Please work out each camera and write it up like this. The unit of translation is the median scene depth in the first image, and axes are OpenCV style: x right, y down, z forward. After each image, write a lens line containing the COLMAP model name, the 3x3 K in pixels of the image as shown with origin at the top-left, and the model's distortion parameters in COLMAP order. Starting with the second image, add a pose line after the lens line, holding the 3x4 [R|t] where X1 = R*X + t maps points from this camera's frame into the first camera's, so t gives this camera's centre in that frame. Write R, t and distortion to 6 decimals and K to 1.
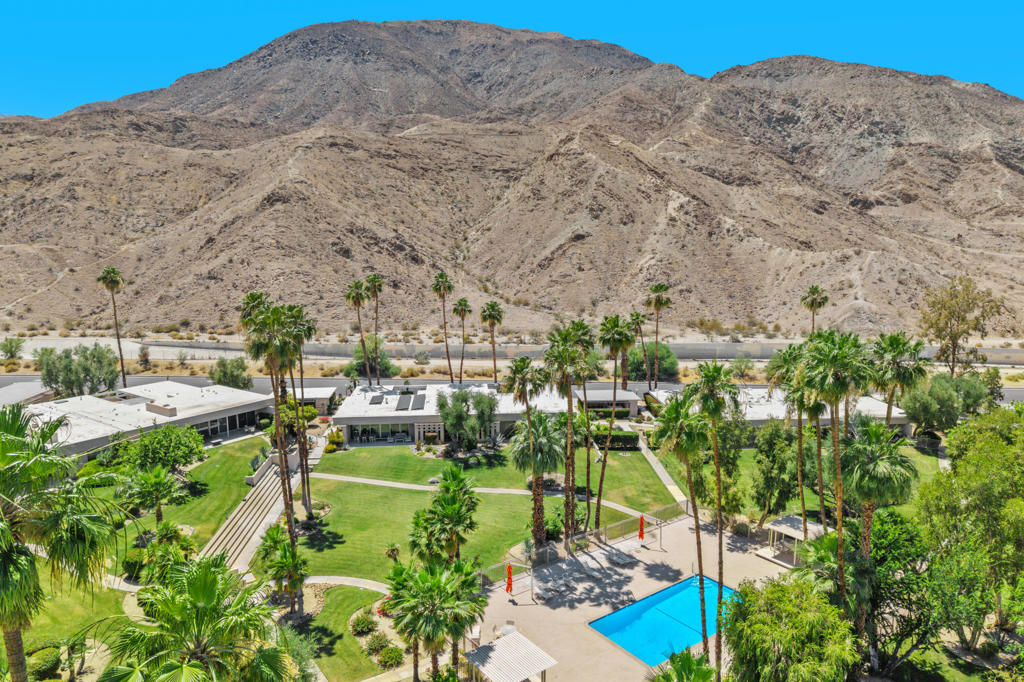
lens RADIAL K [[723.6, 0, 512.0], [0, 723.6, 341.0], [0, 0, 1]] dist [0.026250, -0.005846]
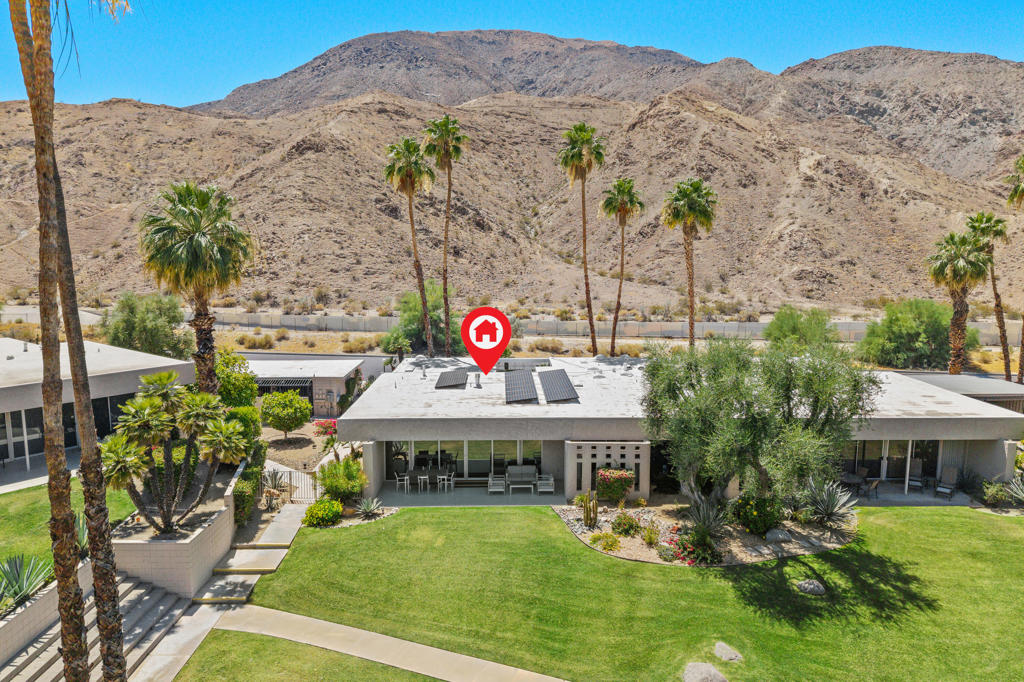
lens RADIAL K [[682.4, 0, 515.3], [0, 682.4, 329.8], [0, 0, 1]] dist [0.030636, -0.003532]
pose [[0.998682, 0.010667, -0.050211, -0.047975], [-0.012735, 0.999076, -0.041037, 0.024747], [0.049726, 0.041623, 0.997895, 0.223208]]
